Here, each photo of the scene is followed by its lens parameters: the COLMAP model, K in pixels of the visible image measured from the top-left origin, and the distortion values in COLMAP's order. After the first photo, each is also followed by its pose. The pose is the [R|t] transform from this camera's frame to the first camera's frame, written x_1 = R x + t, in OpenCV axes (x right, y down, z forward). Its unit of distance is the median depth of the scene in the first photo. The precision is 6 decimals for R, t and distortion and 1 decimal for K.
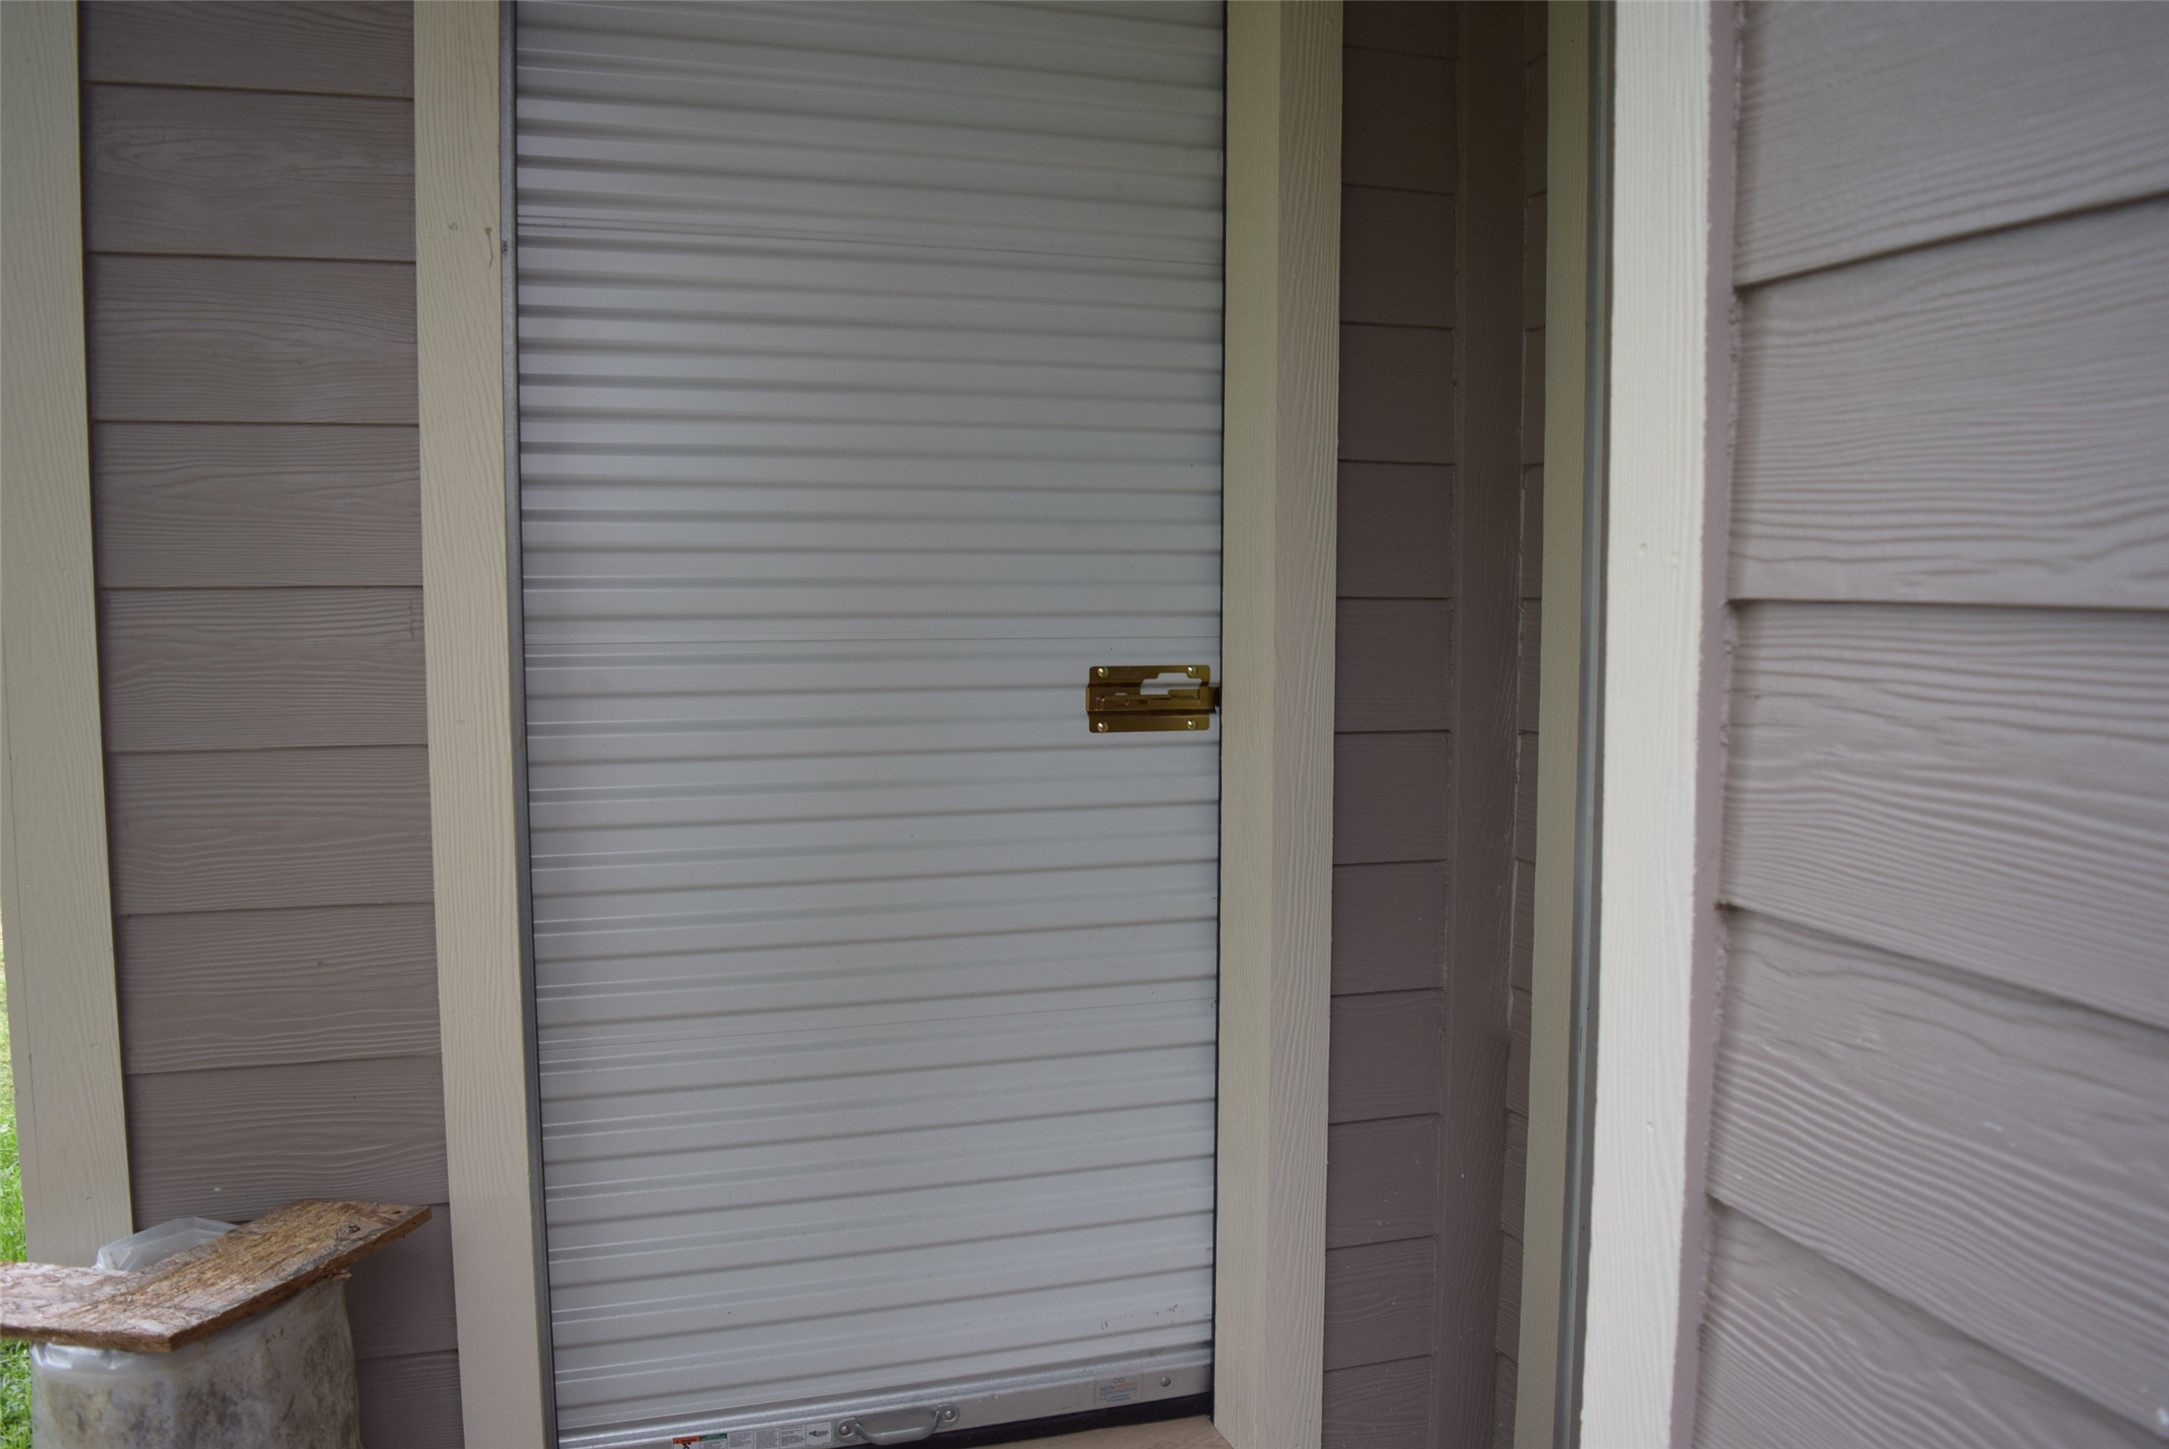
lens RADIAL K [[1702.0, 0, 1091.6], [0, 1702.0, 725.3], [0, 0, 1]] dist [-0.096175, 0.022007]
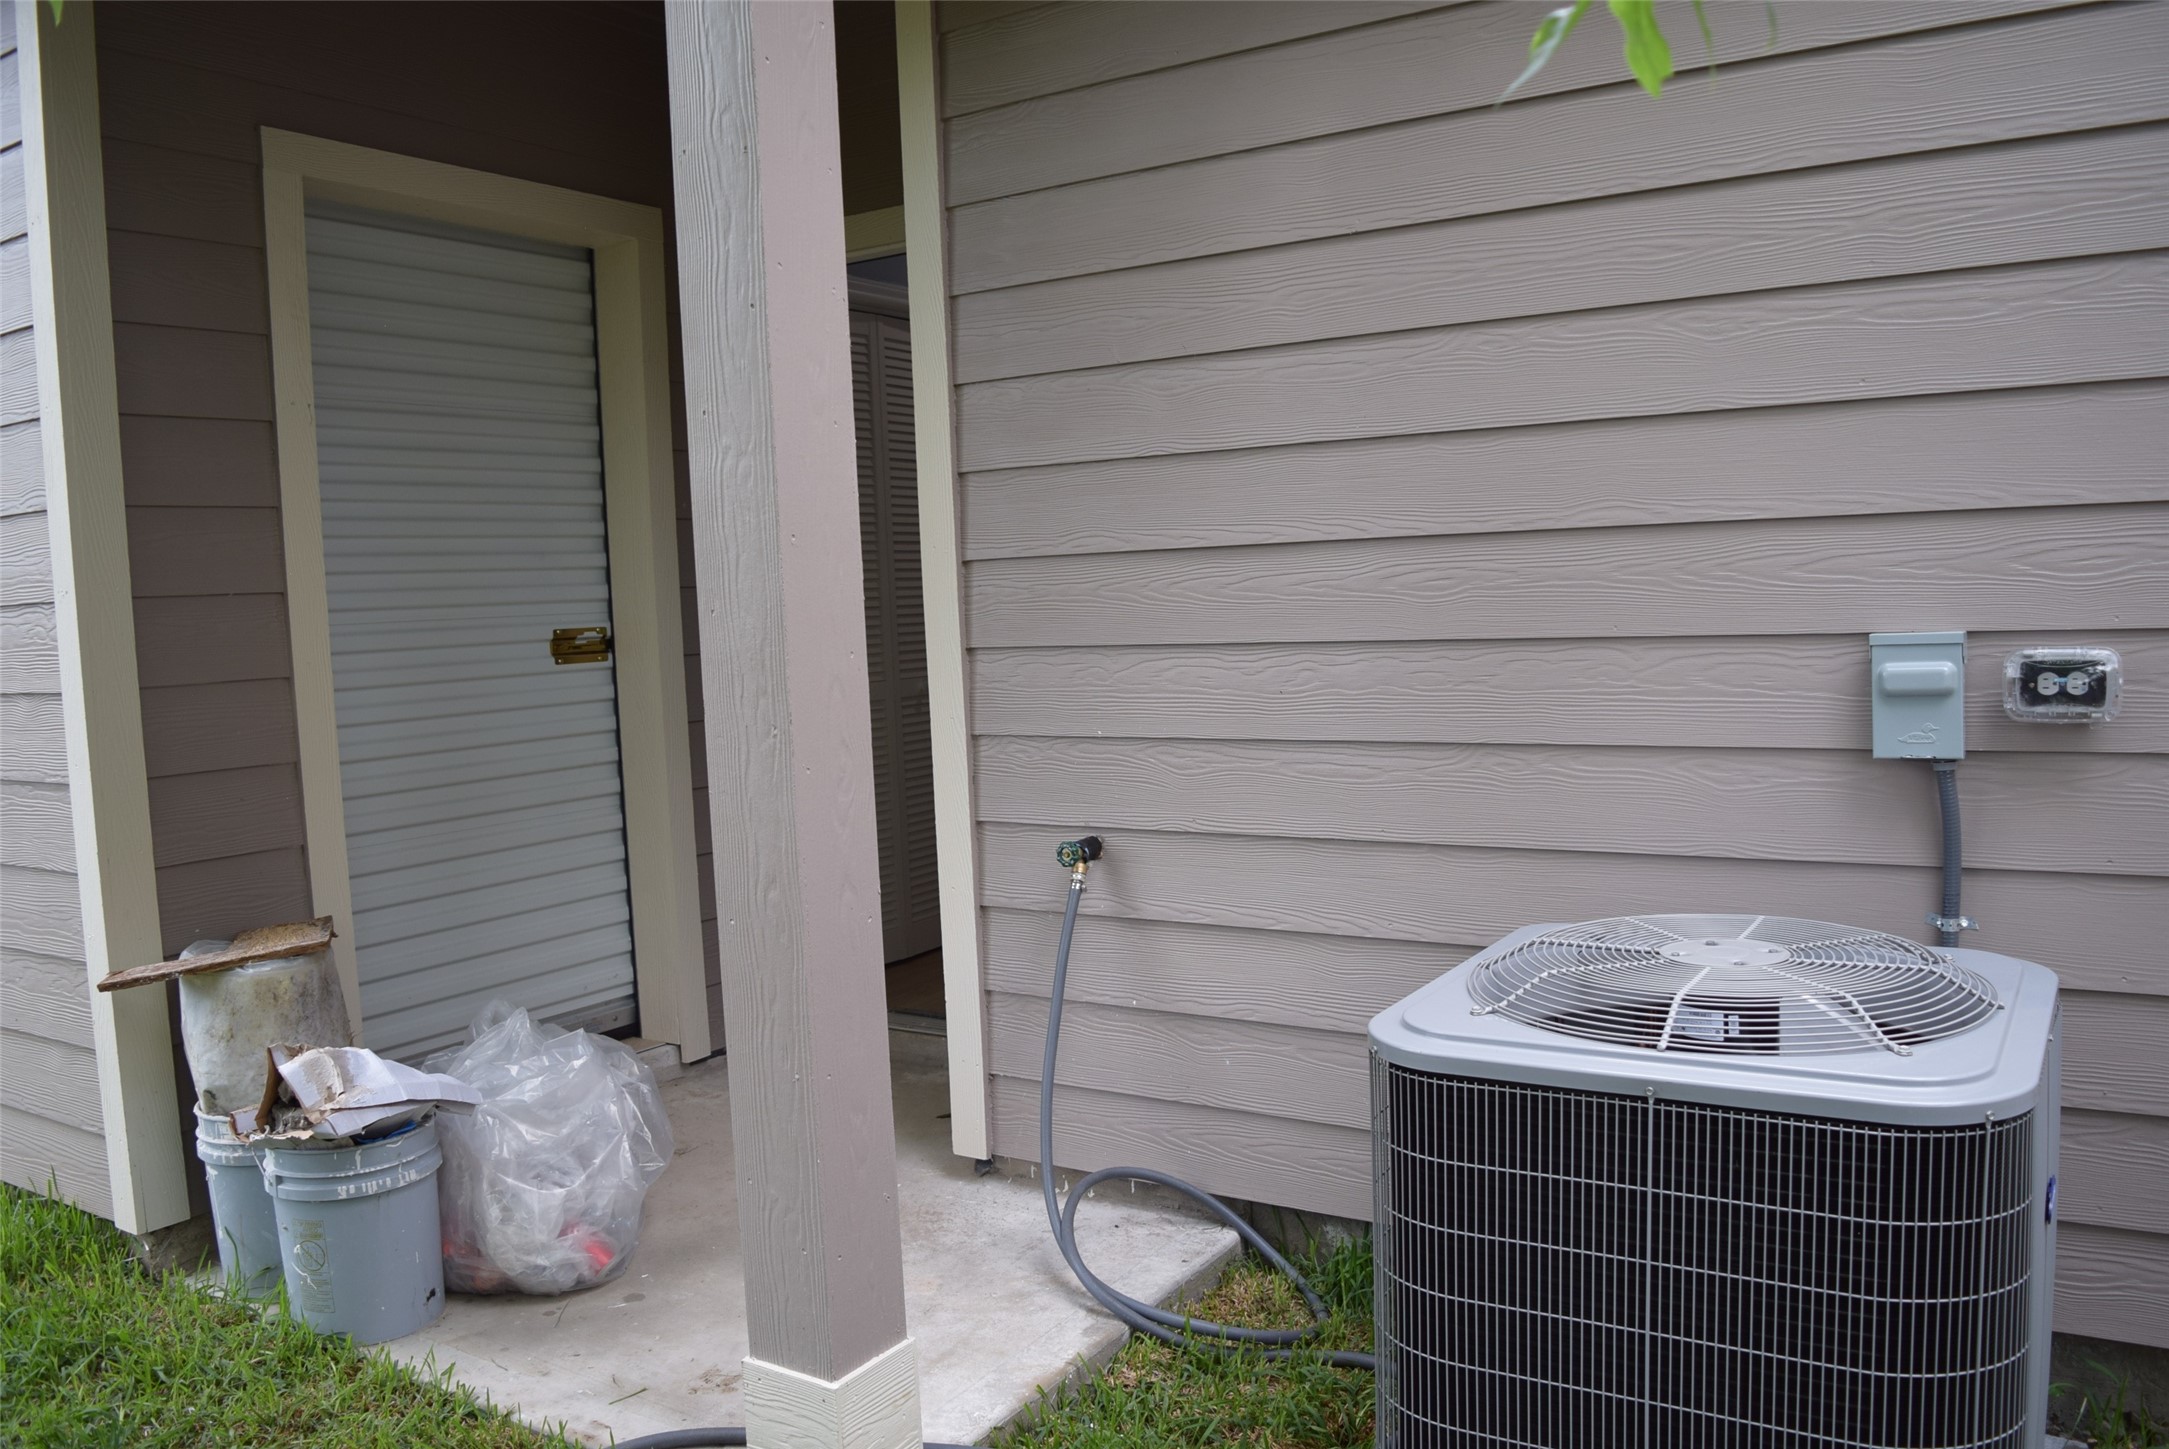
lens RADIAL K [[1702.0, 0, 1091.6], [0, 1702.0, 725.3], [0, 0, 1]] dist [-0.096175, 0.022007]
pose [[0.780583, -0.083671, 0.619426, -0.694889], [0.097495, 0.995169, 0.011565, 0.106778], [-0.617401, 0.051363, 0.784970, -0.821998]]
